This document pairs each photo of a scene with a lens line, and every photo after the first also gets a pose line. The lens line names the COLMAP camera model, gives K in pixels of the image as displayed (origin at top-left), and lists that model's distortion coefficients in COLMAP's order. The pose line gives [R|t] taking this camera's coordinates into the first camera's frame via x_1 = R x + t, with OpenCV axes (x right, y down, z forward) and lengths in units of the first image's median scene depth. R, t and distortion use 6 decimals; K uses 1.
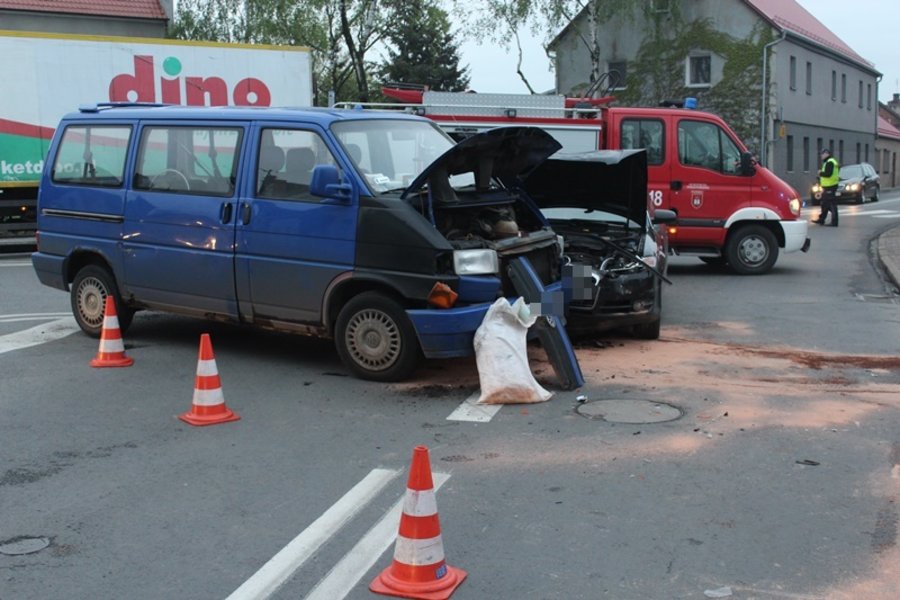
lens RADIAL K [[1079.5, 0, 450.0], [0, 1079.5, 300.0], [0, 0, 1]] dist [-0.060033, 0.052543]
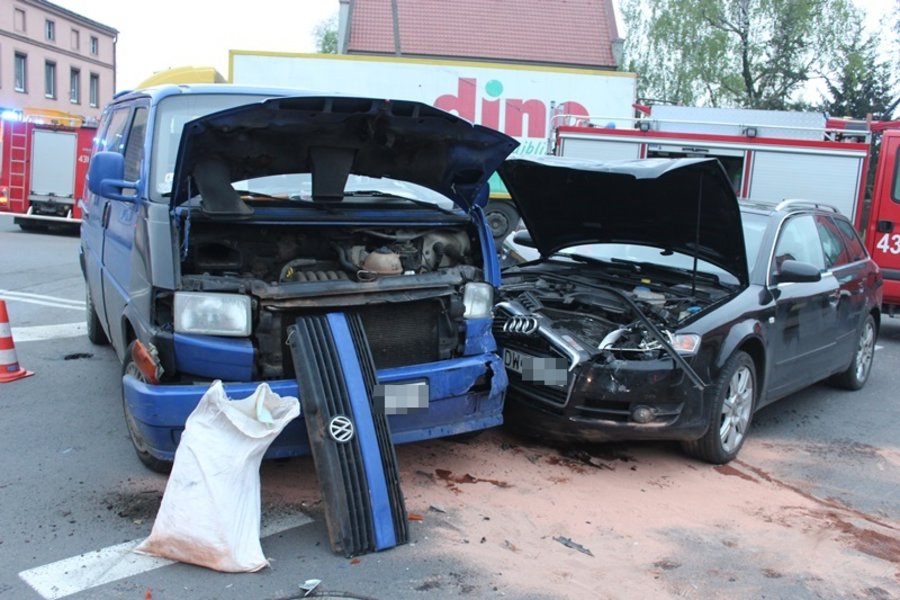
lens RADIAL K [[869.6, 0, 450.0], [0, 869.6, 300.0], [0, 0, 1]] dist [-0.151346, 0.169581]
pose [[0.871306, 0.112567, -0.477656, 0.179900], [-0.114438, 0.993108, 0.025291, -0.034248], [0.477211, 0.032626, 0.878183, 0.310884]]
